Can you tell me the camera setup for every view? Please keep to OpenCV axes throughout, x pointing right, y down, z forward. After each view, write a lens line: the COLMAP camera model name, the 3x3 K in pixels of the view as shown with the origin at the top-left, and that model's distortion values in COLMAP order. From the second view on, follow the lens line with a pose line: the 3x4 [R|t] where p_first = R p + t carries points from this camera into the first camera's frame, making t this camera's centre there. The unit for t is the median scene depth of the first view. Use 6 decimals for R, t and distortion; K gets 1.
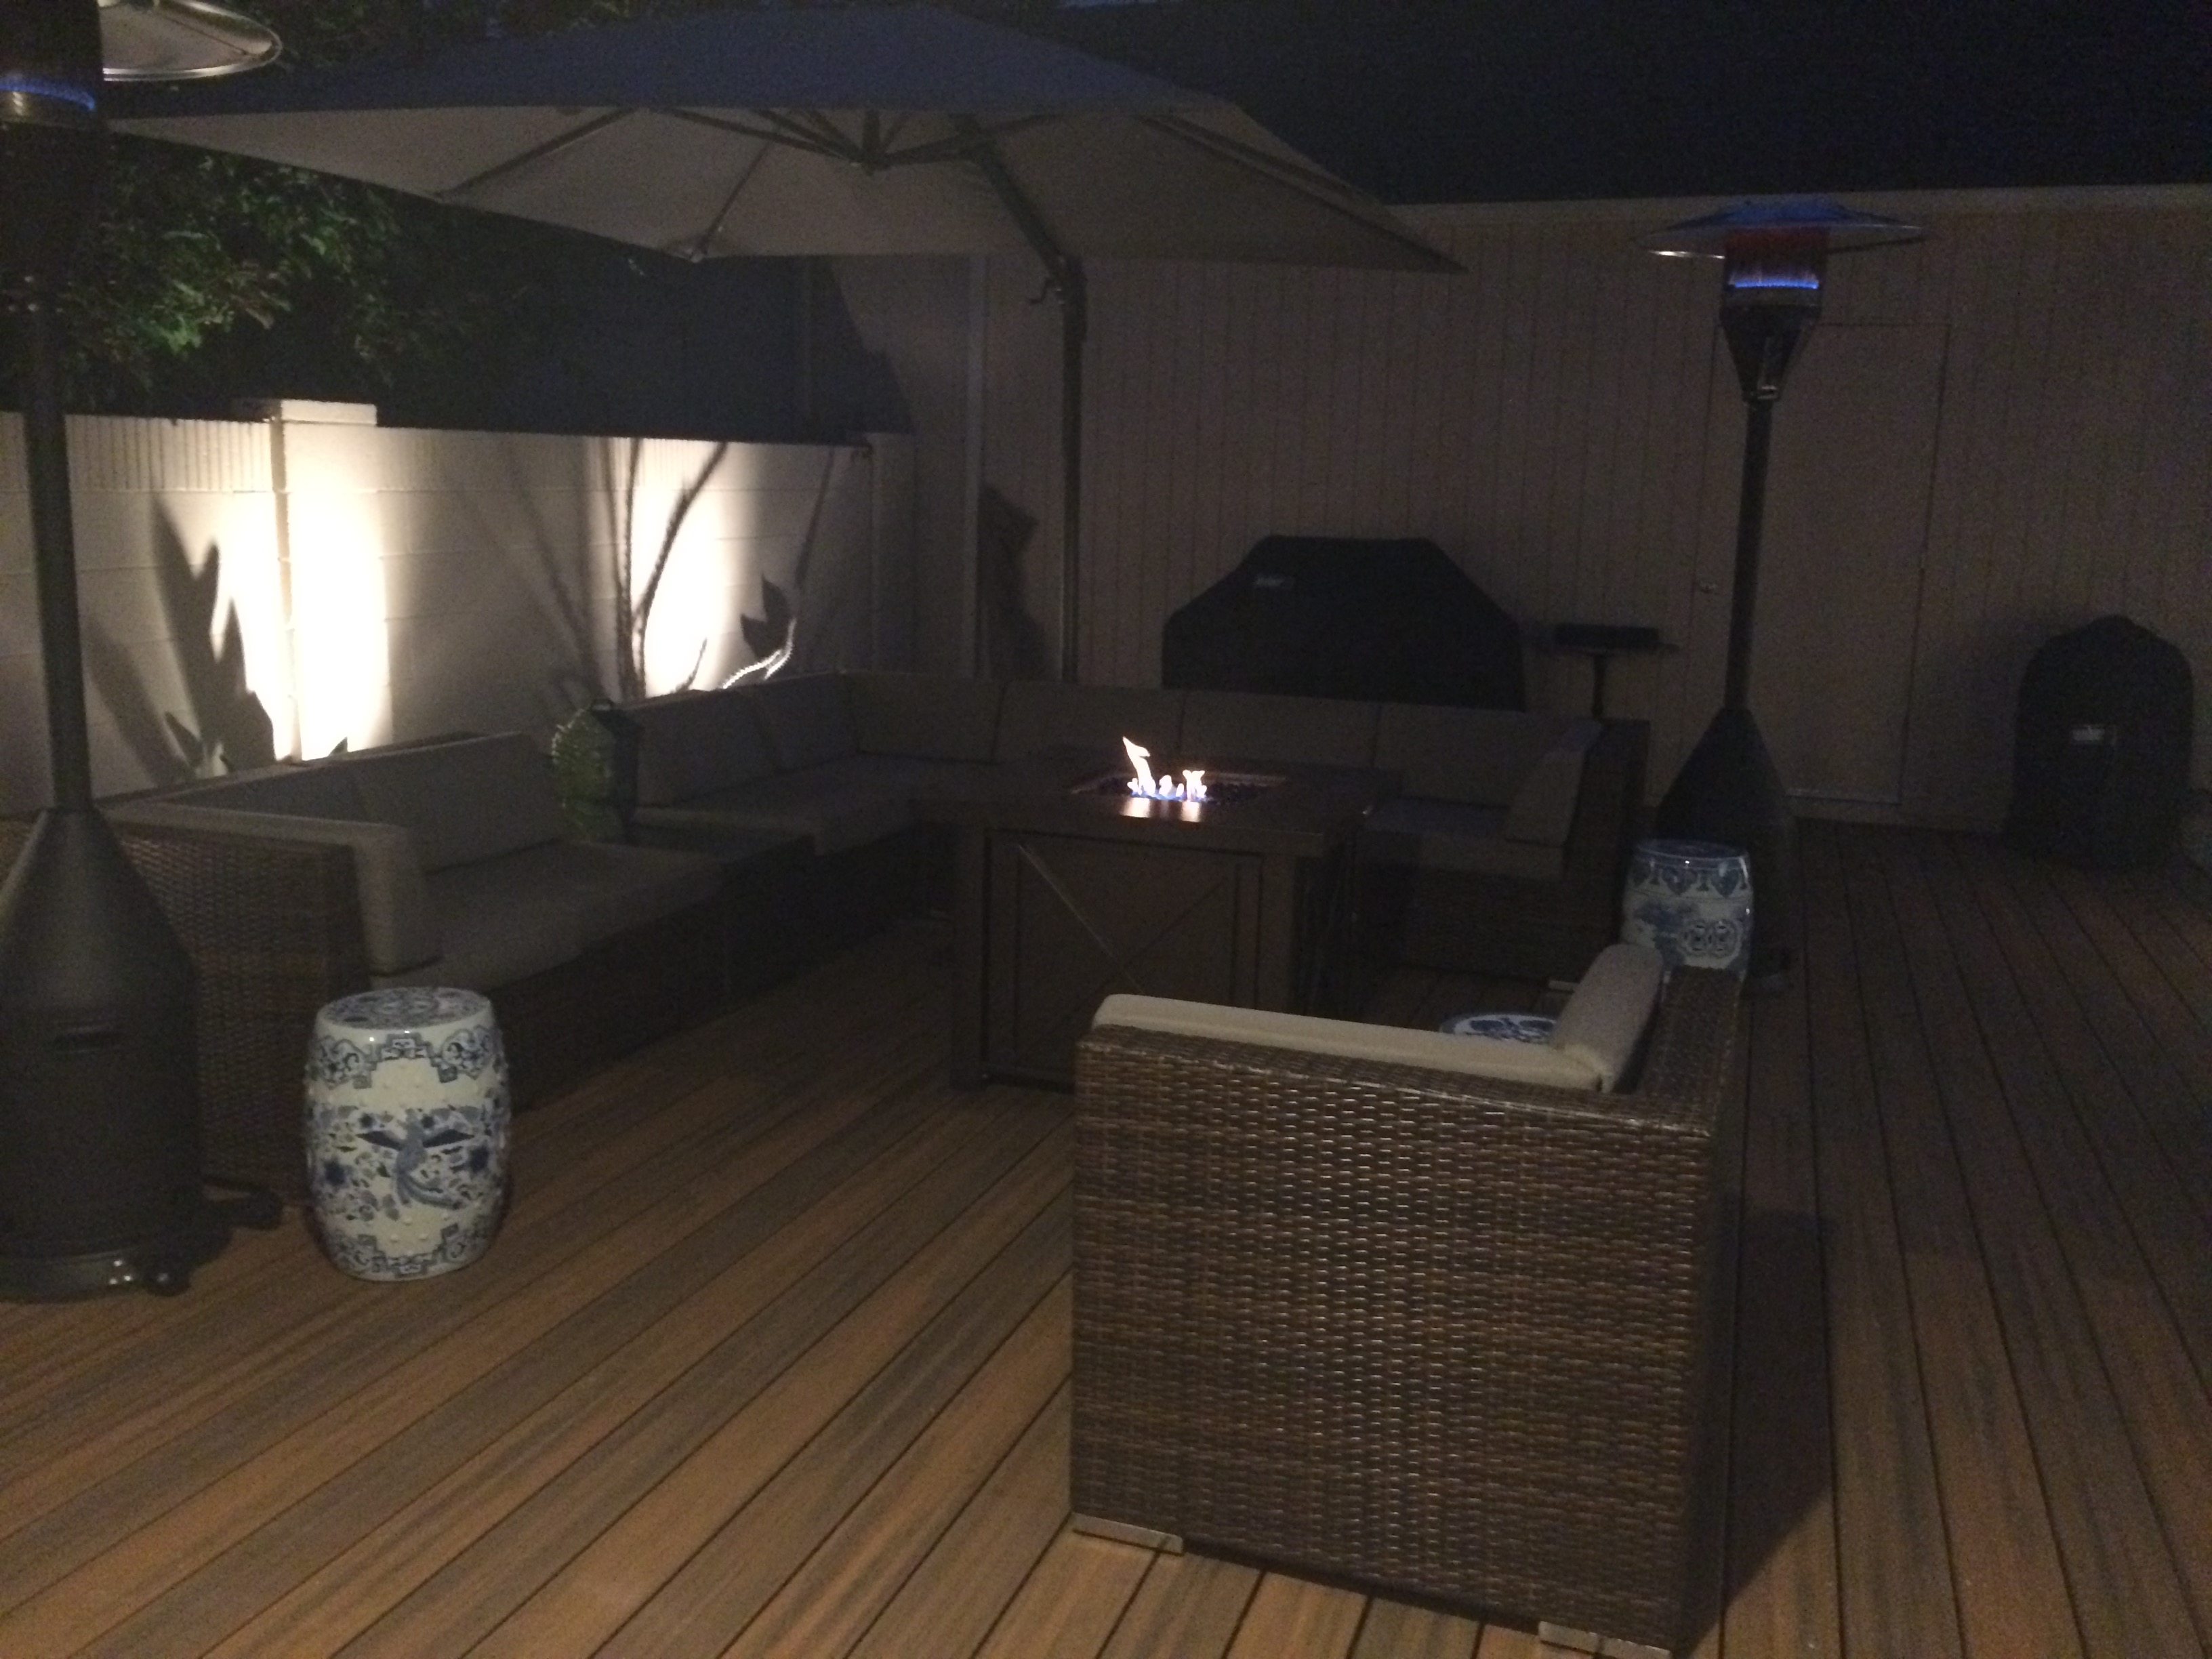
lens RADIAL K [[1898.4, 0, 1090.2], [0, 1898.4, 812.4], [0, 0, 1]] dist [0.085915, -0.099684]
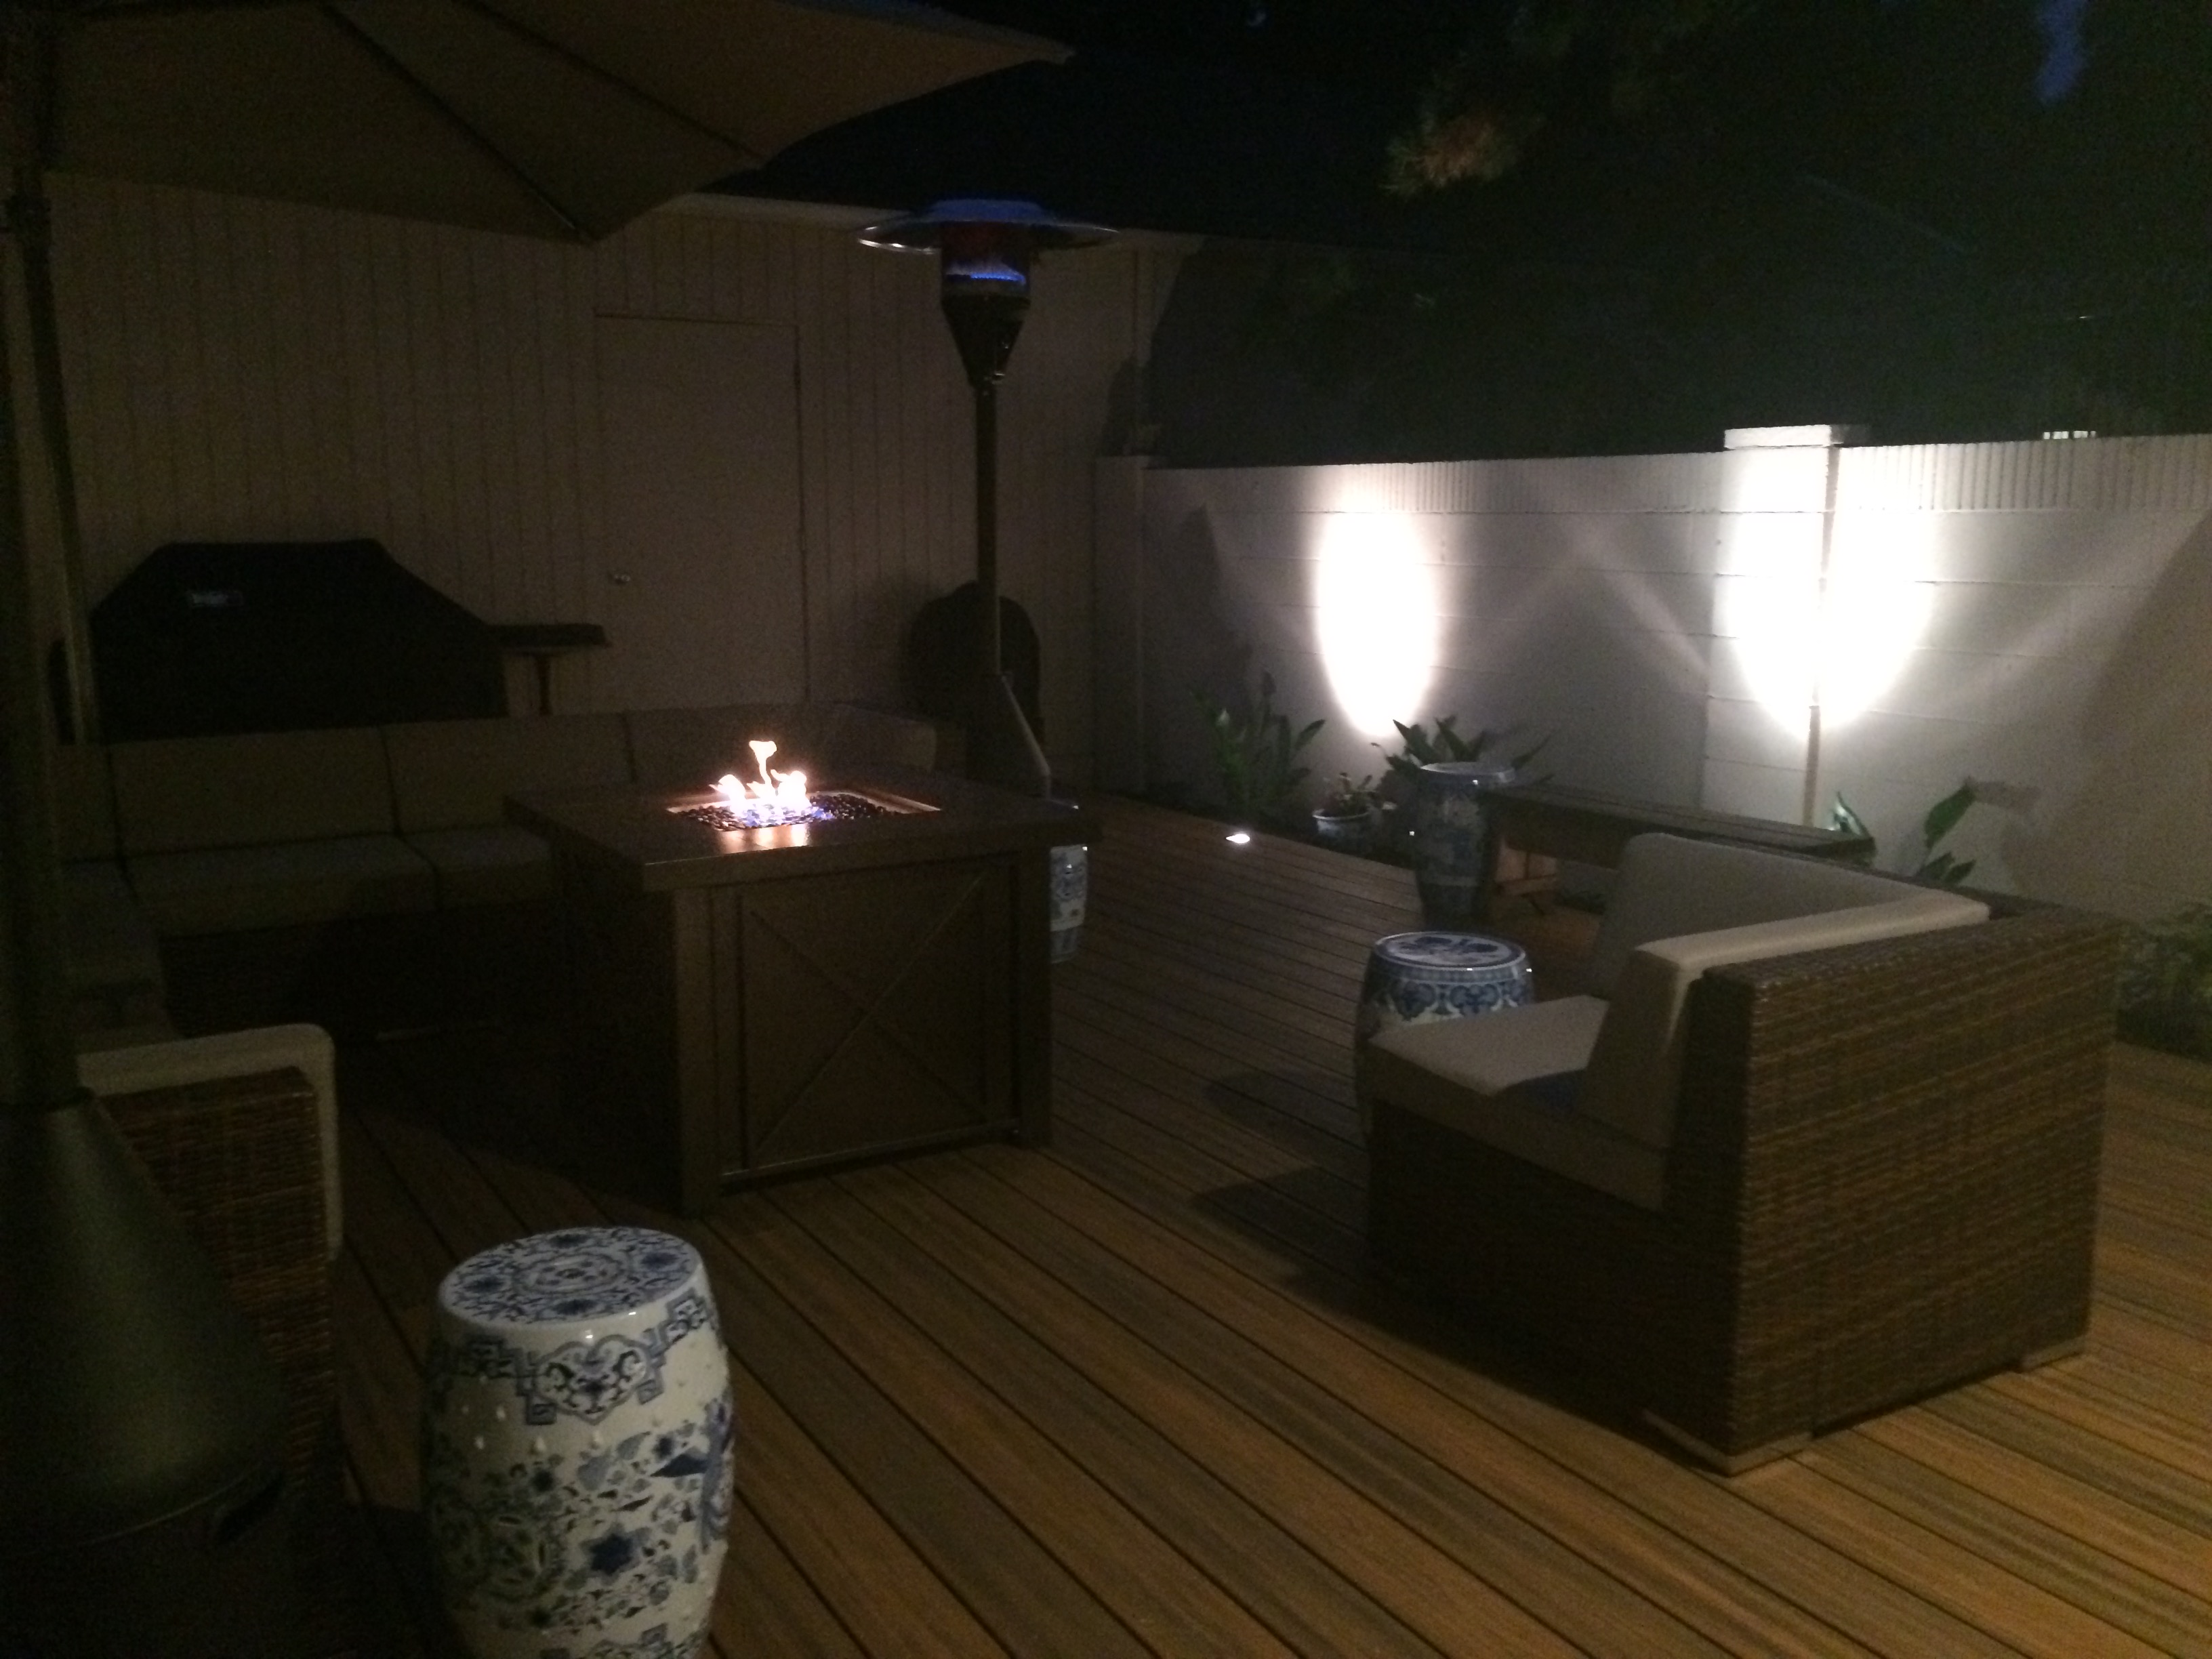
lens RADIAL K [[1898.4, 0, 1090.2], [0, 1898.4, 812.4], [0, 0, 1]] dist [0.085915, -0.099684]
pose [[0.631639, -0.152912, 0.760033, -0.713540], [0.156630, 0.985309, 0.068066, -0.066352], [-0.759275, 0.076051, 0.646311, 0.445778]]
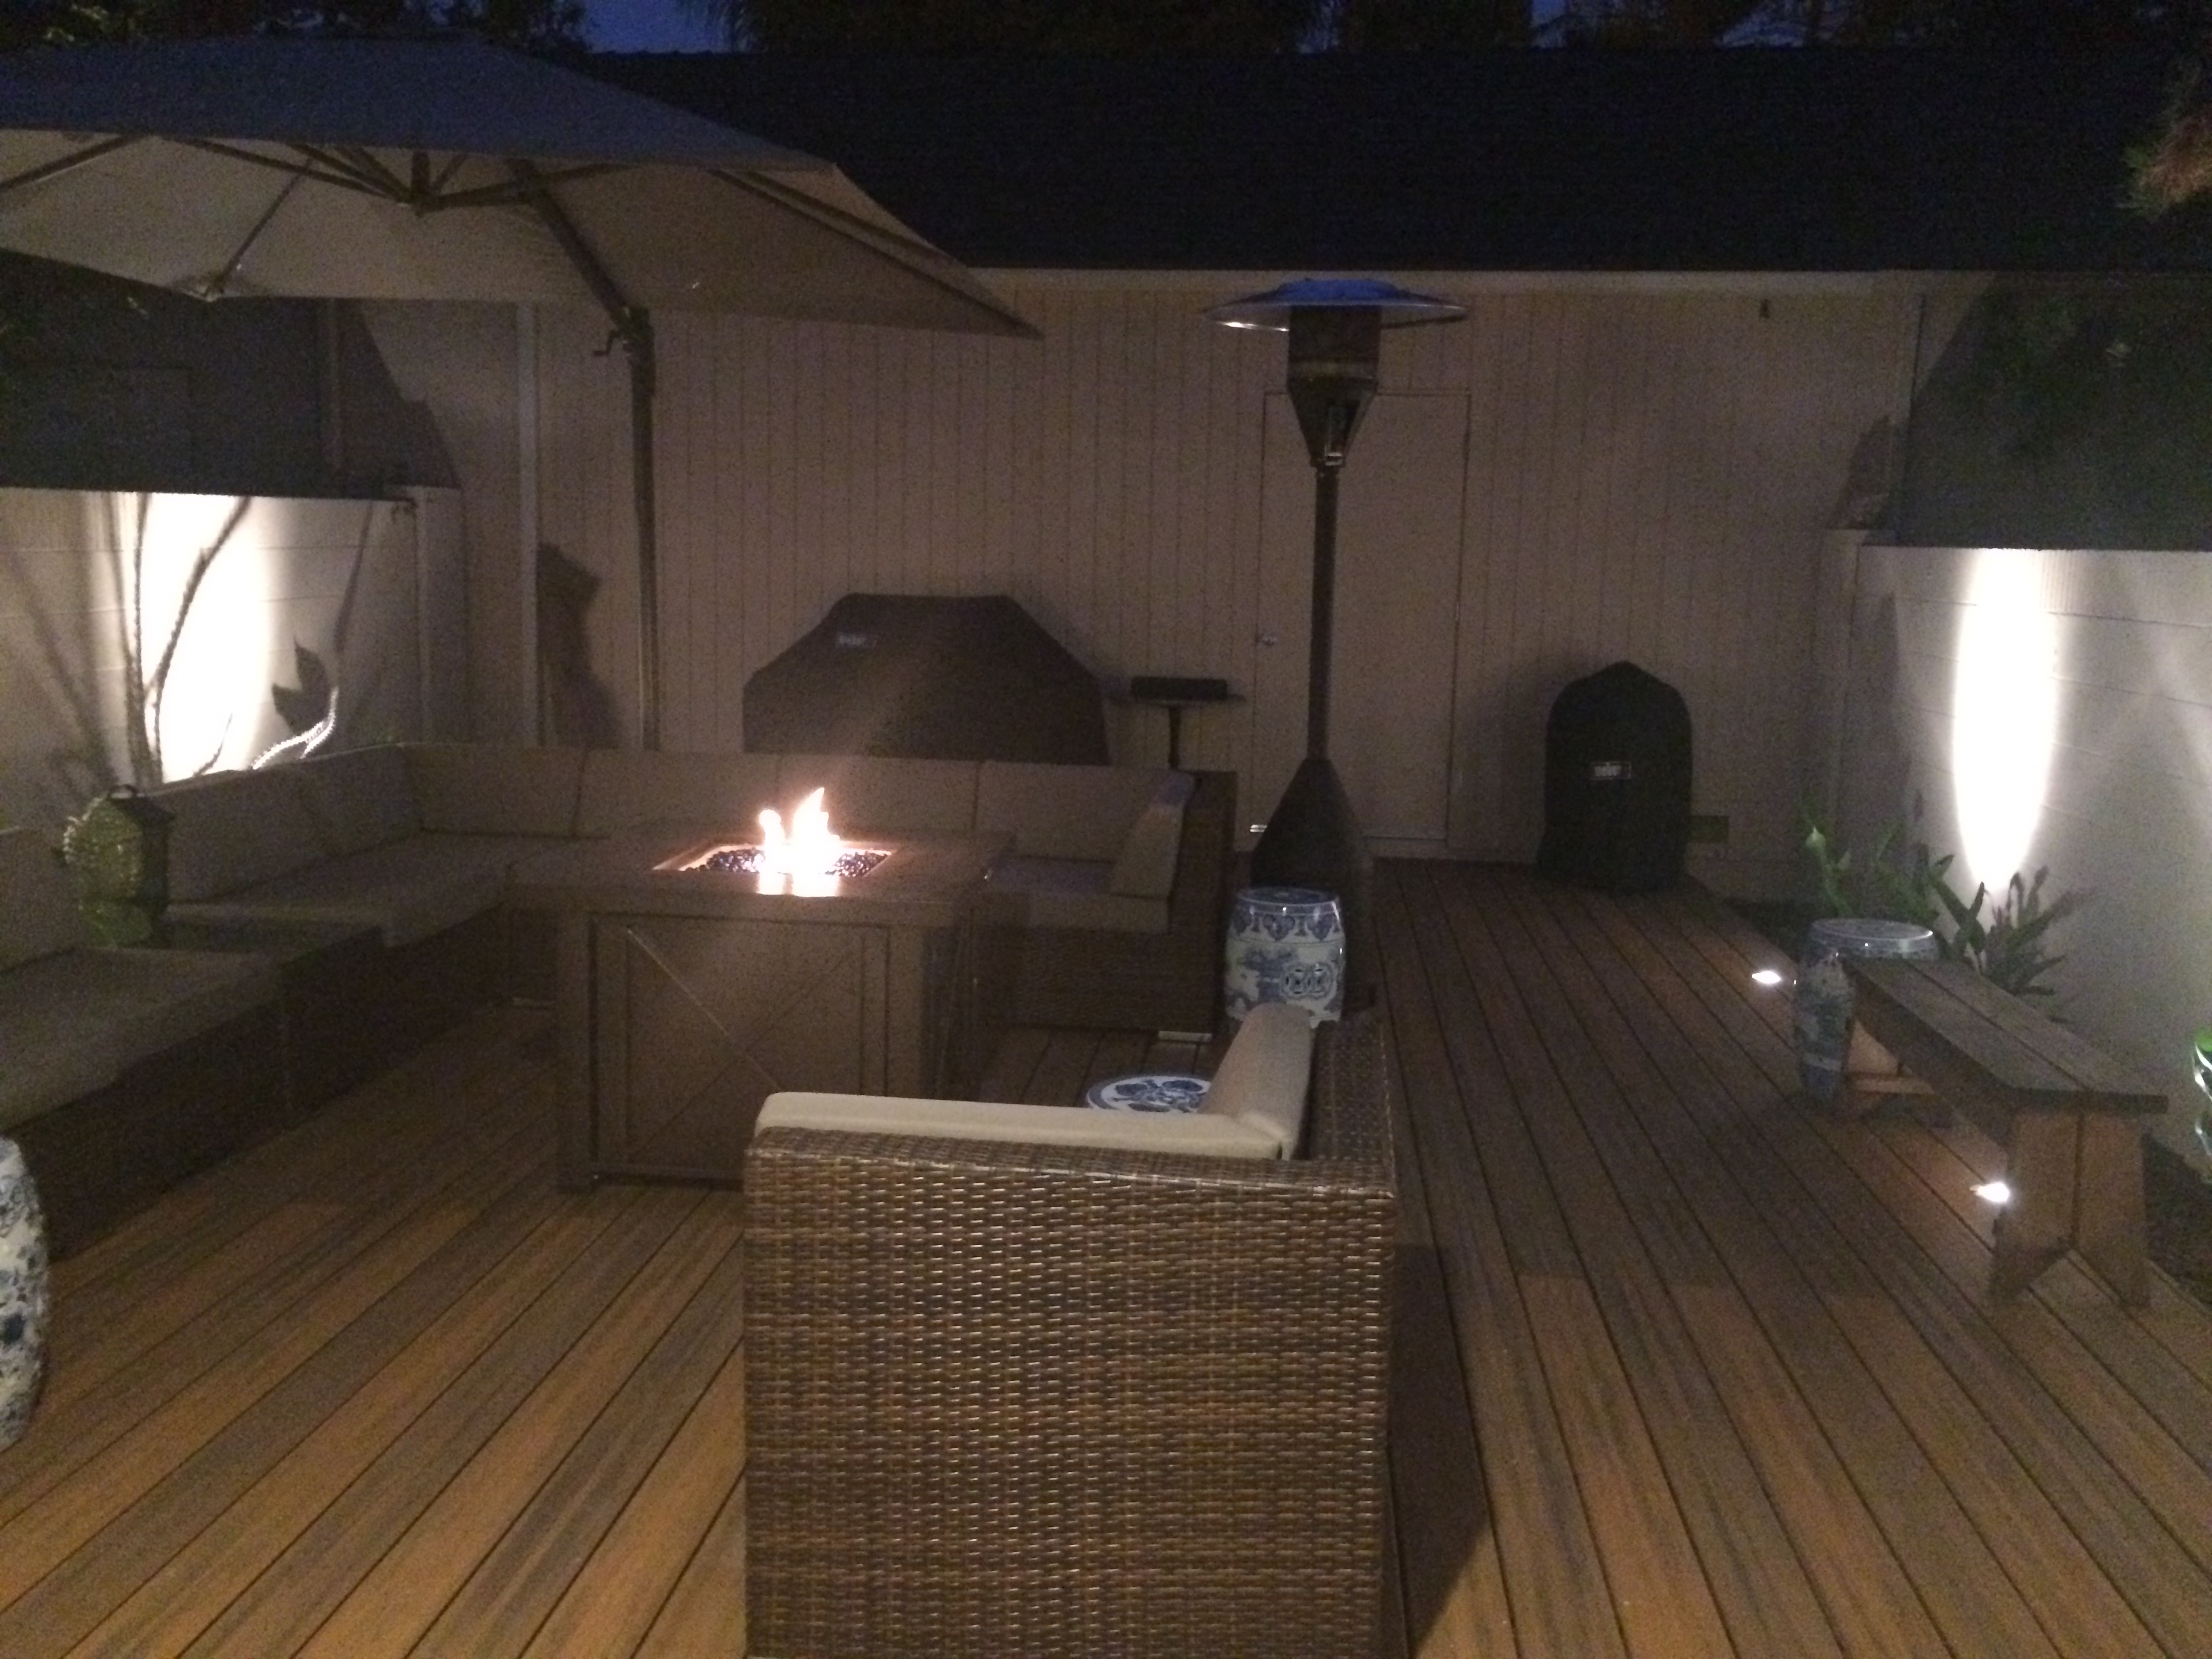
lens RADIAL K [[1898.4, 0, 1090.2], [0, 1898.4, 812.4], [0, 0, 1]] dist [0.085915, -0.099684]
pose [[0.972540, -0.036764, 0.229813, -0.037118], [0.042867, 0.998847, -0.021616, -0.012623], [-0.228753, 0.030874, 0.972995, 0.031396]]
